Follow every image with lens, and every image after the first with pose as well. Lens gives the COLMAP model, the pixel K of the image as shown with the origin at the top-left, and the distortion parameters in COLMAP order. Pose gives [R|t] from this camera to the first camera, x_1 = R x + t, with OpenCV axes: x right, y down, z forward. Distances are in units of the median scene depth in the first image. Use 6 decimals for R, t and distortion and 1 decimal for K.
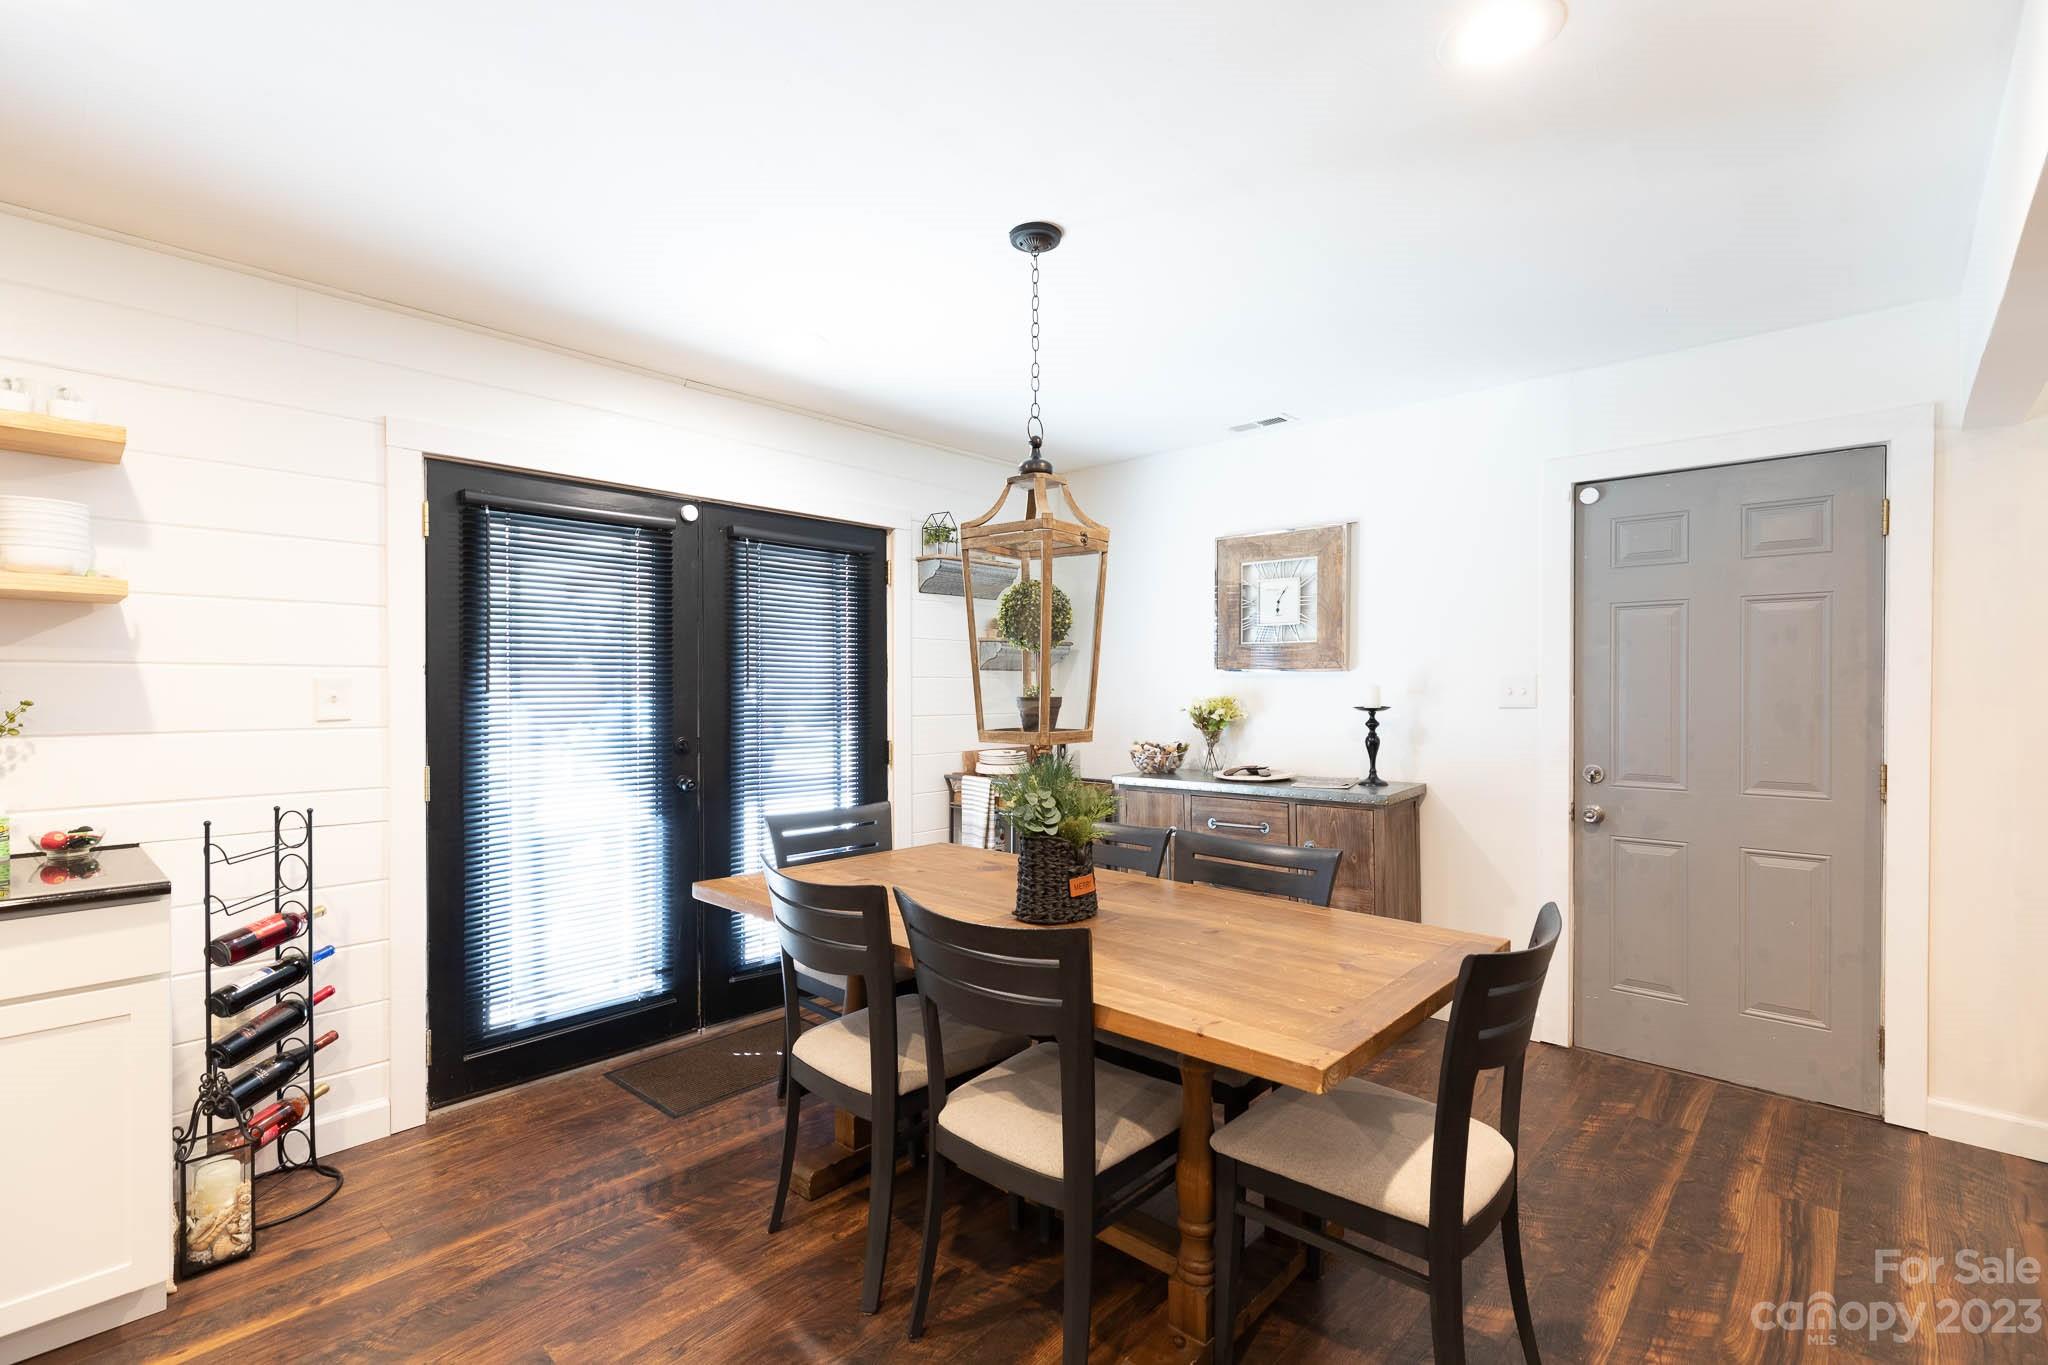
lens RADIAL K [[924.2, 0, 1001.1], [0, 924.2, 694.4], [0, 0, 1]] dist [0.000384, 0.000108]
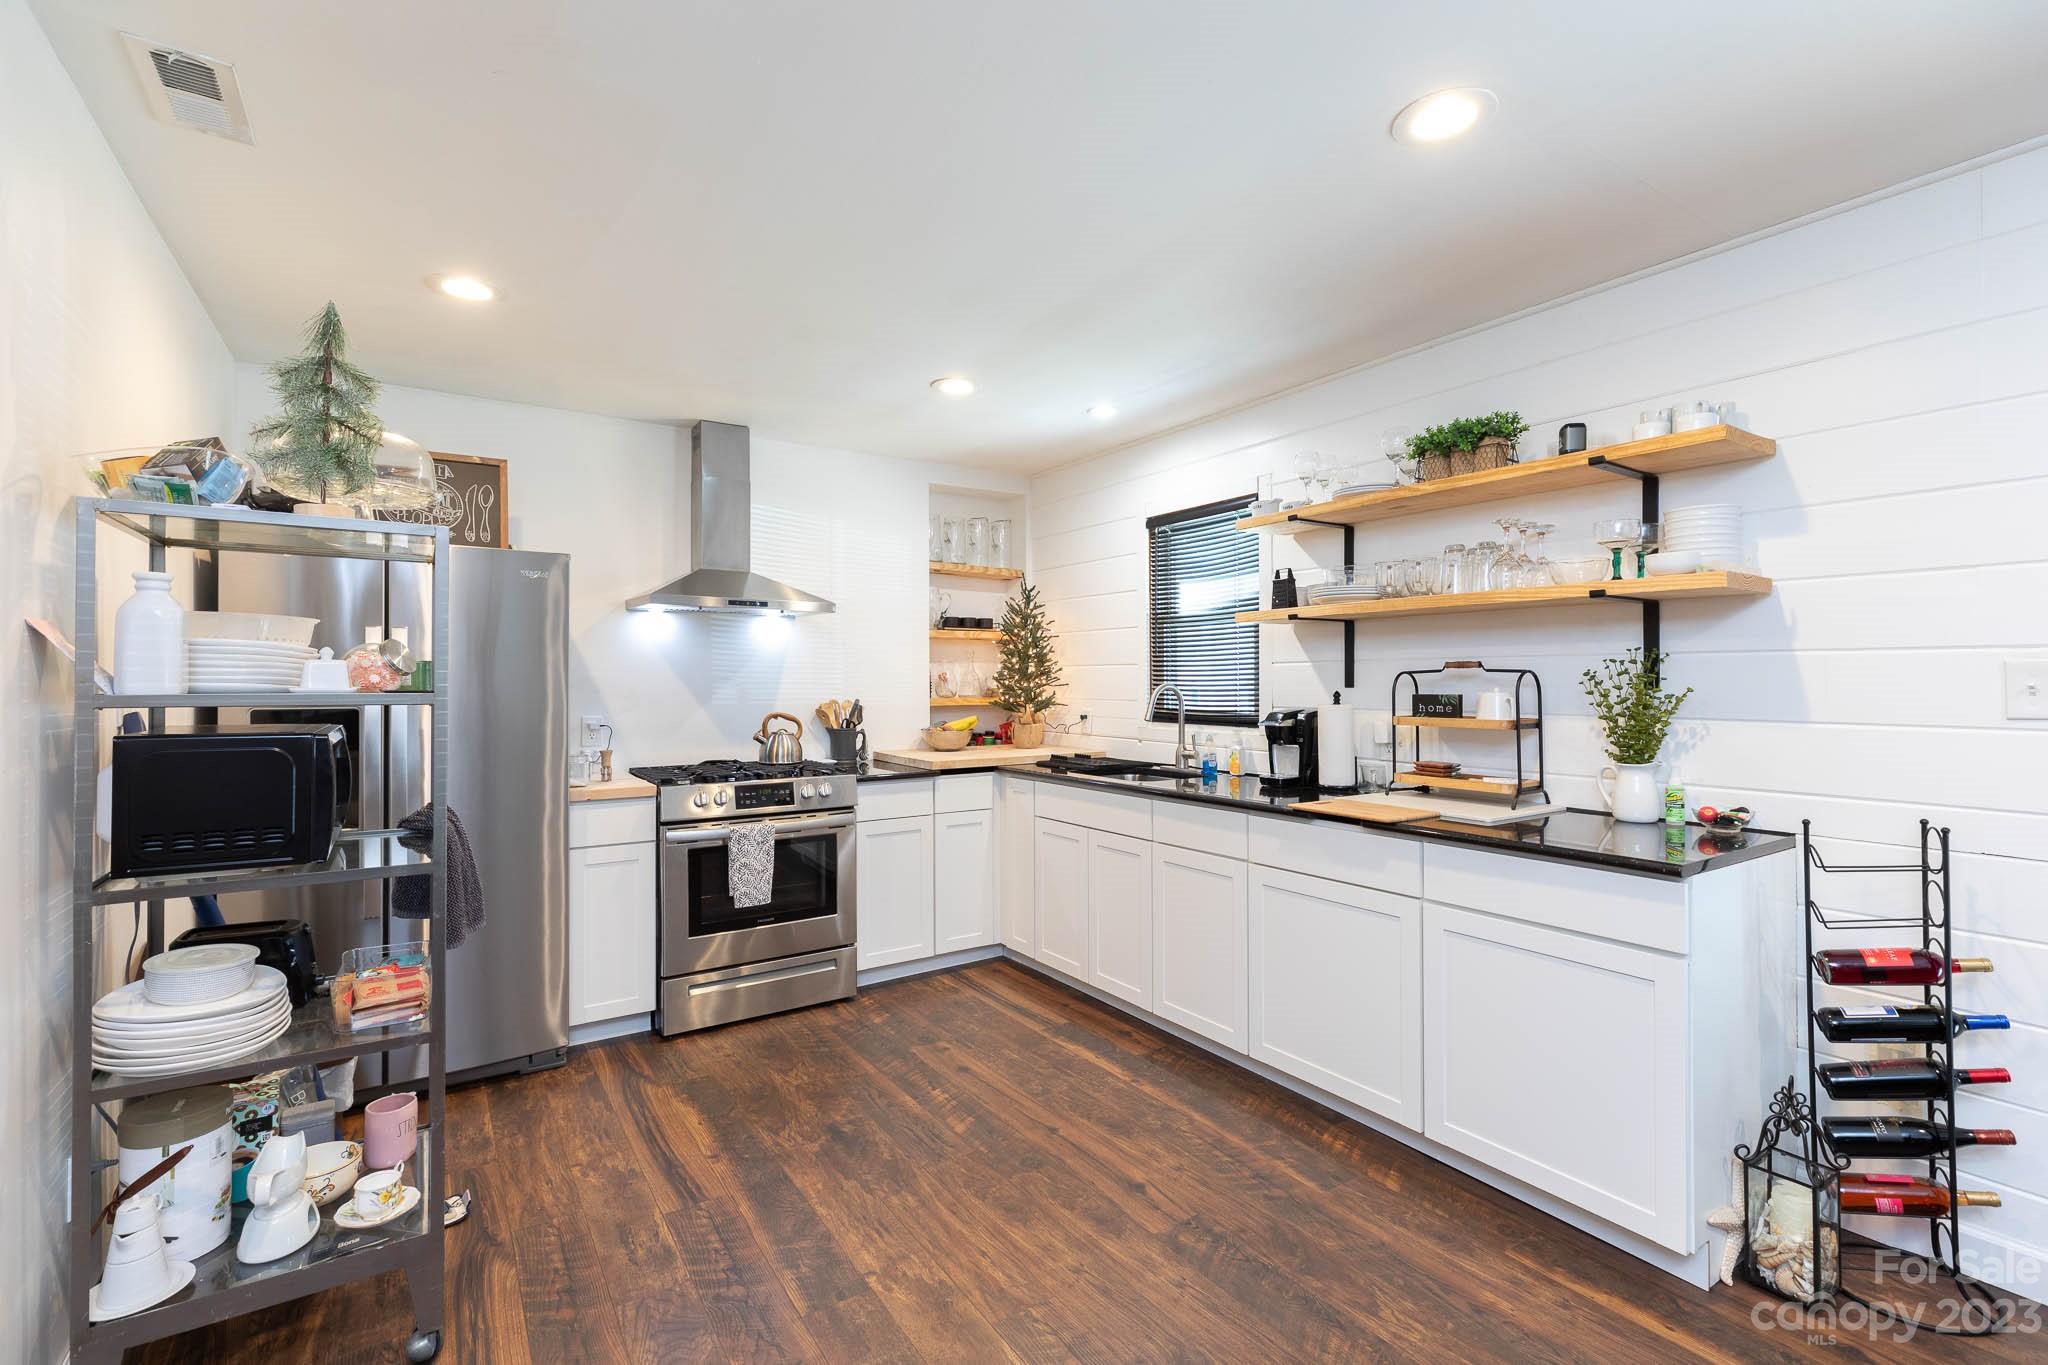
lens RADIAL K [[924.2, 0, 1021.9], [0, 924.2, 683.8], [0, 0, 1]] dist [0.000384, 0.000108]
pose [[-0.233641, 0.004051, -0.972314, 0.186636], [-0.007520, 0.999954, 0.005973, 0.001955], [0.972294, 0.008708, -0.233600, 0.377357]]
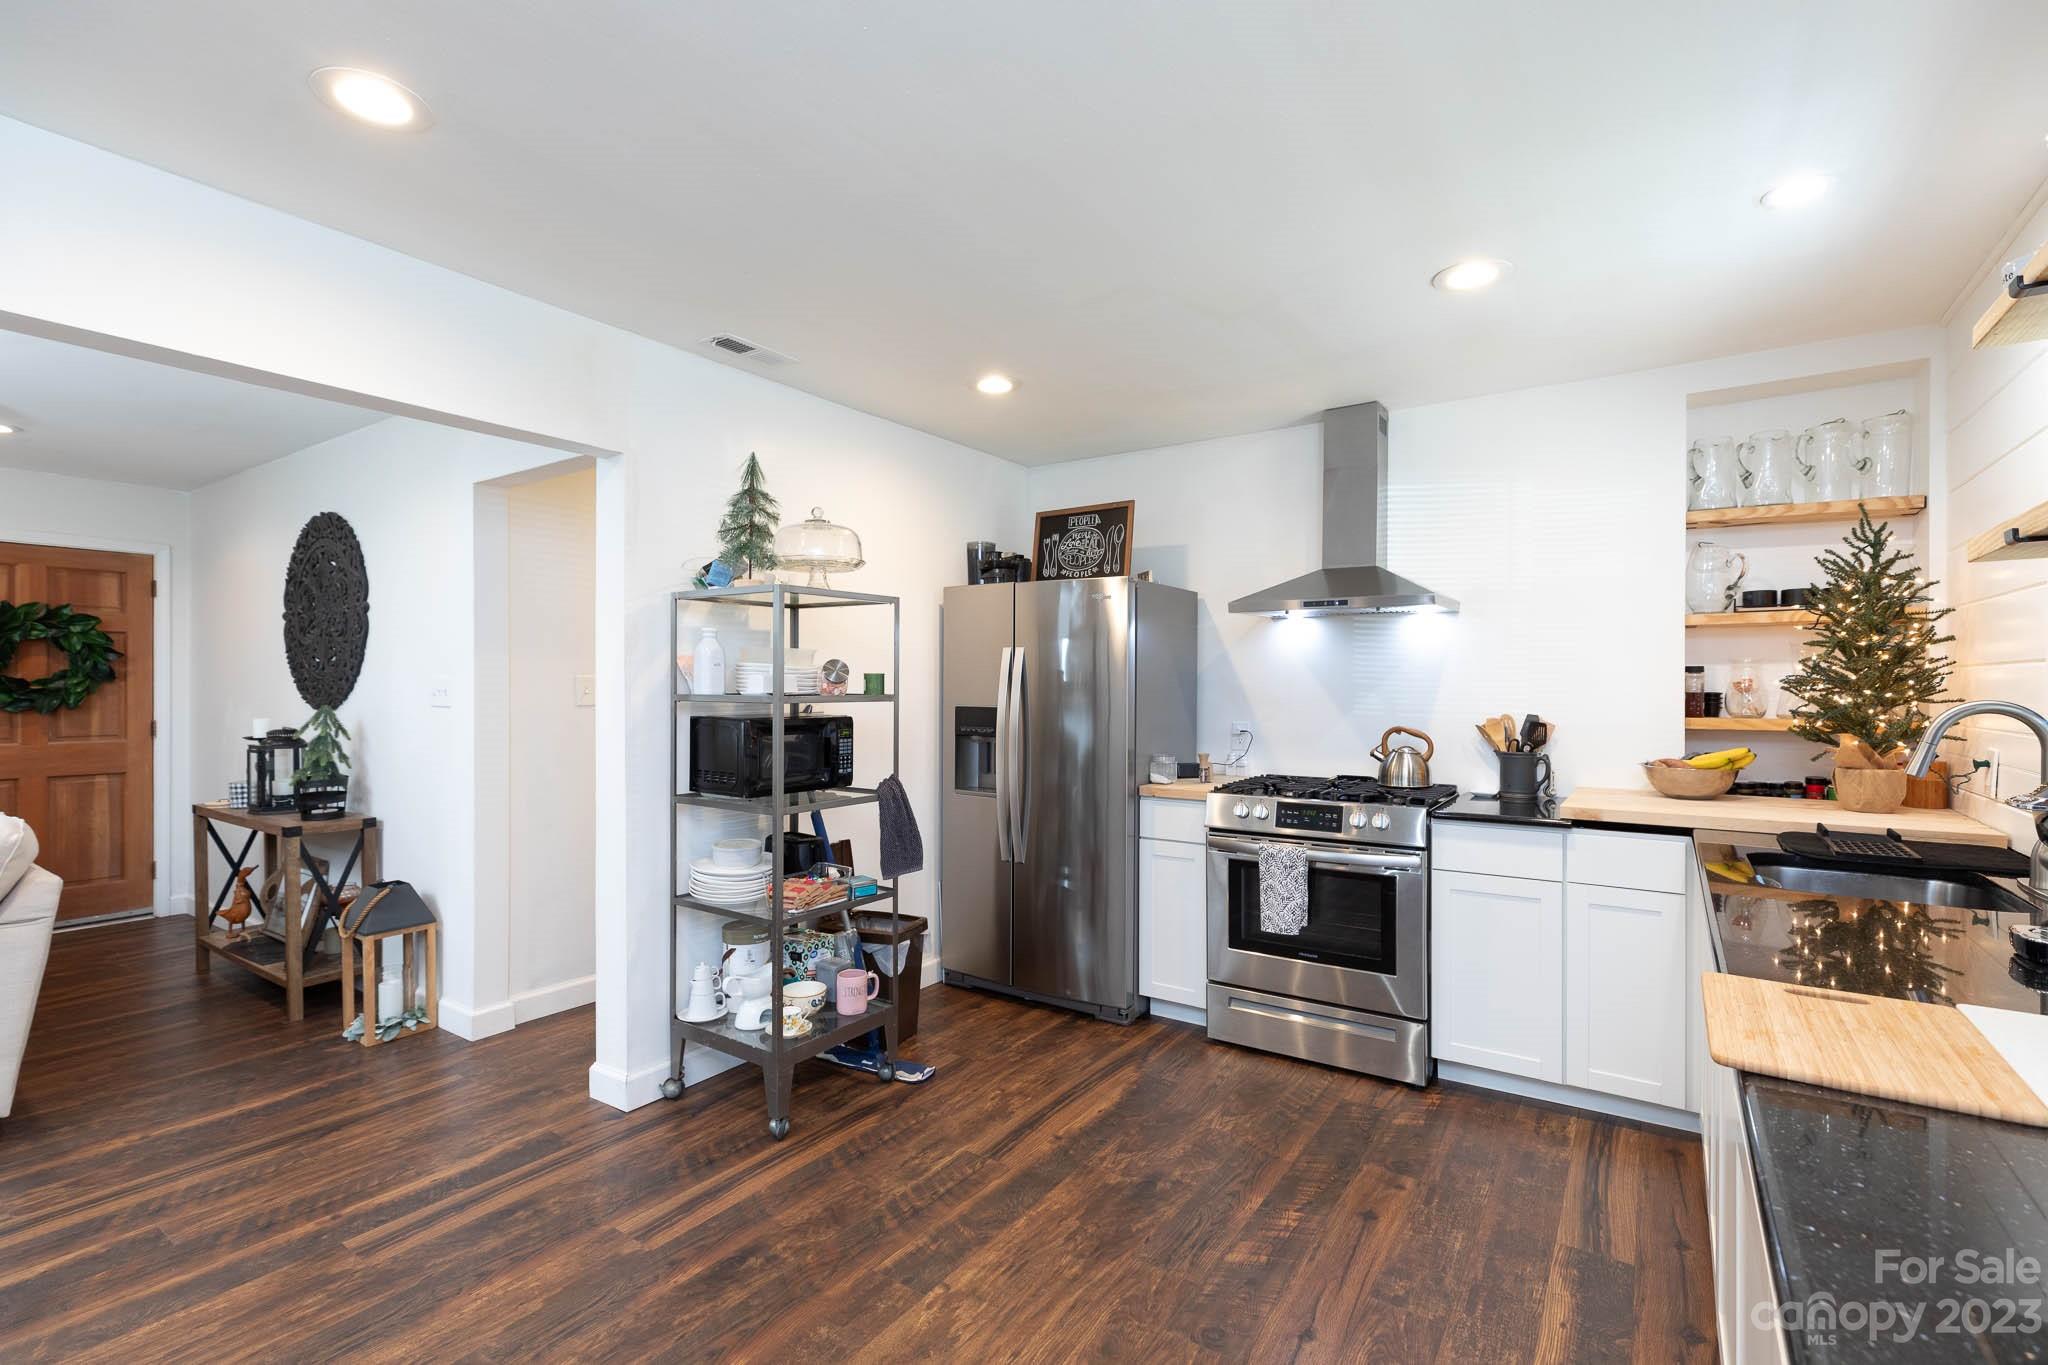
lens RADIAL K [[924.2, 0, 1030.9], [0, 924.2, 692.8], [0, 0, 1]] dist [0.000384, 0.000108]
pose [[-0.989624, -0.002312, -0.143660, -0.551995], [-0.004889, 0.999833, 0.017591, -0.006972], [0.143596, 0.018111, -0.989471, 0.879434]]
